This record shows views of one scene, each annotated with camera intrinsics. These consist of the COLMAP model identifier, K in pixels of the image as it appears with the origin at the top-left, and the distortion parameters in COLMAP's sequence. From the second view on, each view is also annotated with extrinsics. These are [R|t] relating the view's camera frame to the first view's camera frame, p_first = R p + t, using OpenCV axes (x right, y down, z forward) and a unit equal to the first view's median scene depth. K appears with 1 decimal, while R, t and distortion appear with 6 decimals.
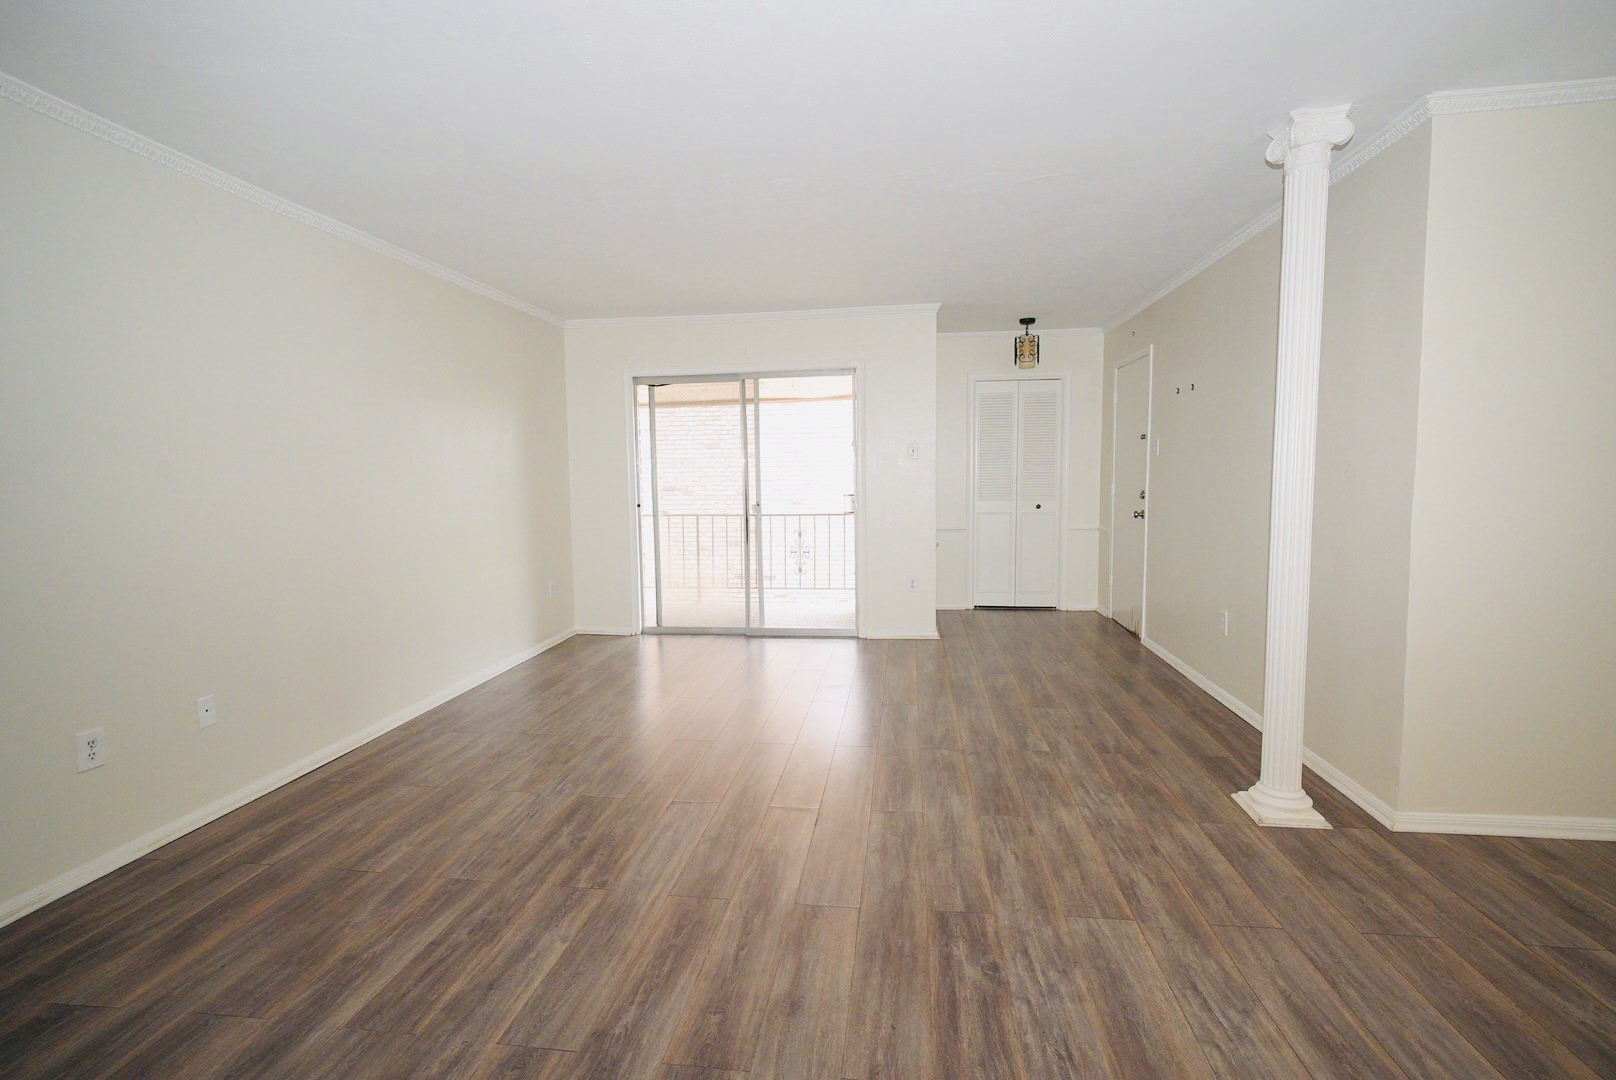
lens RADIAL K [[743.9, 0, 808.0], [0, 743.9, 540.0], [0, 0, 1]] dist [-0.002486, -0.000241]
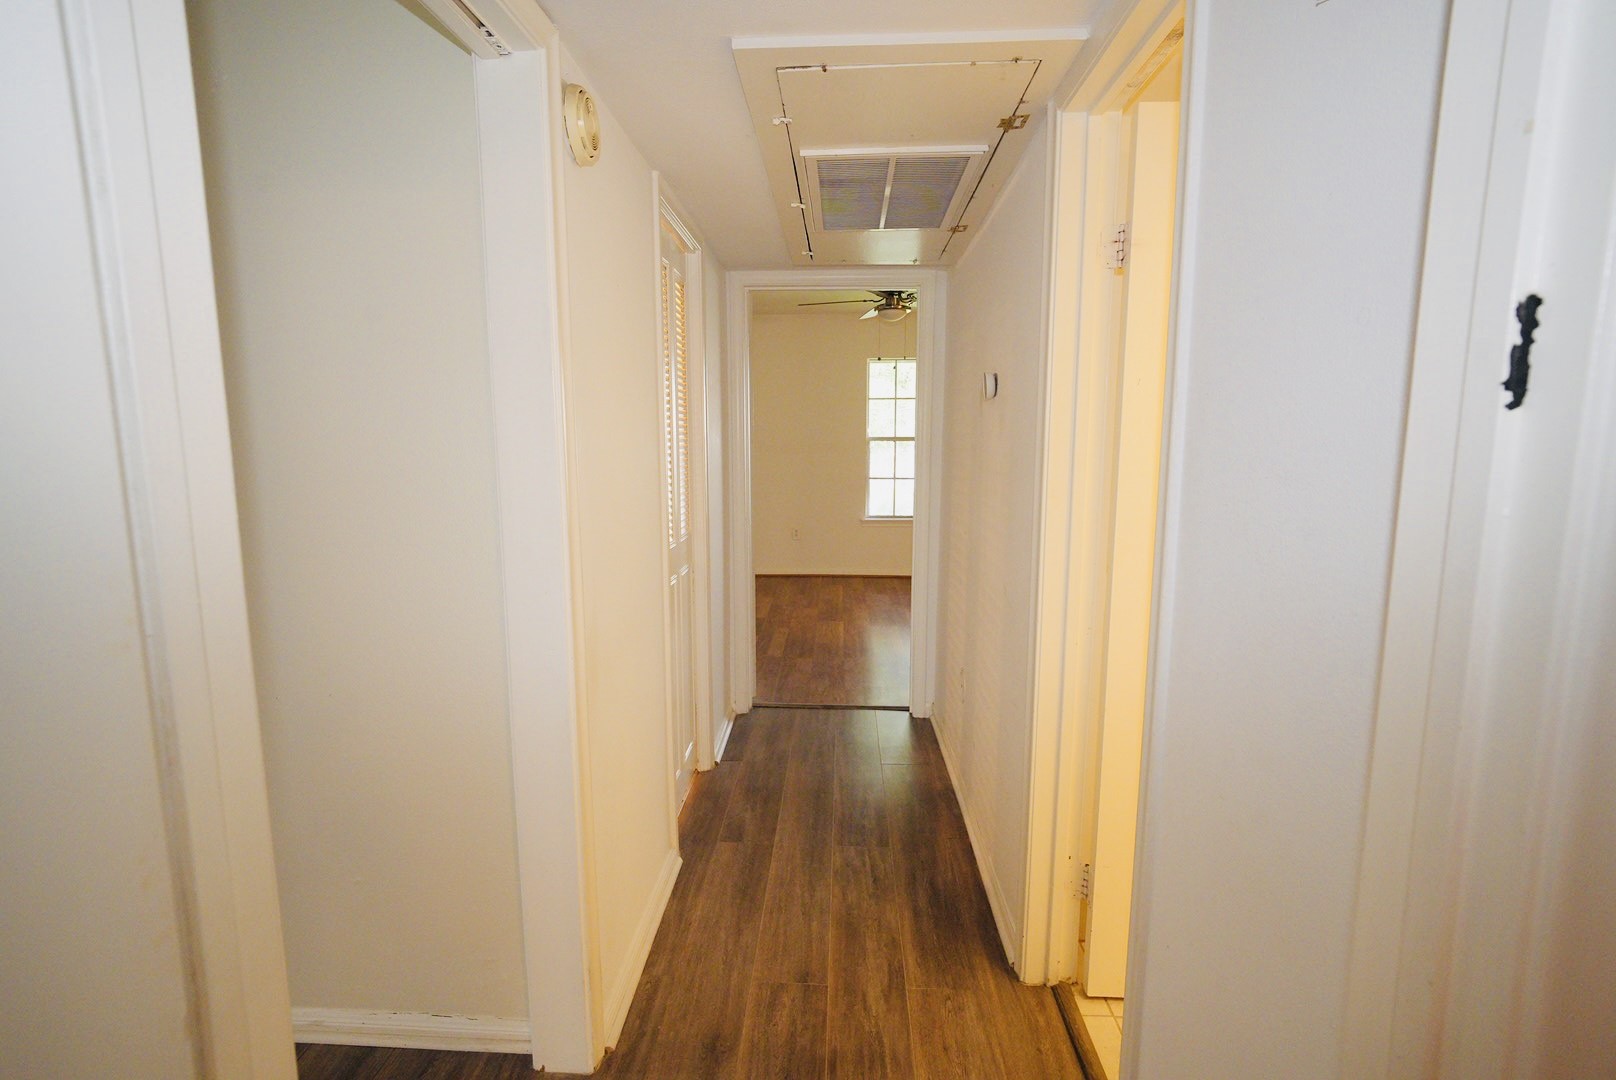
lens RADIAL K [[743.9, 0, 808.0], [0, 743.9, 540.0], [0, 0, 1]] dist [-0.002486, -0.000241]
pose [[-0.996115, 0.027186, -0.083758, 0.437876], [0.006261, 0.970609, 0.240580, -0.231930], [0.087836, 0.239121, -0.967009, 1.816908]]
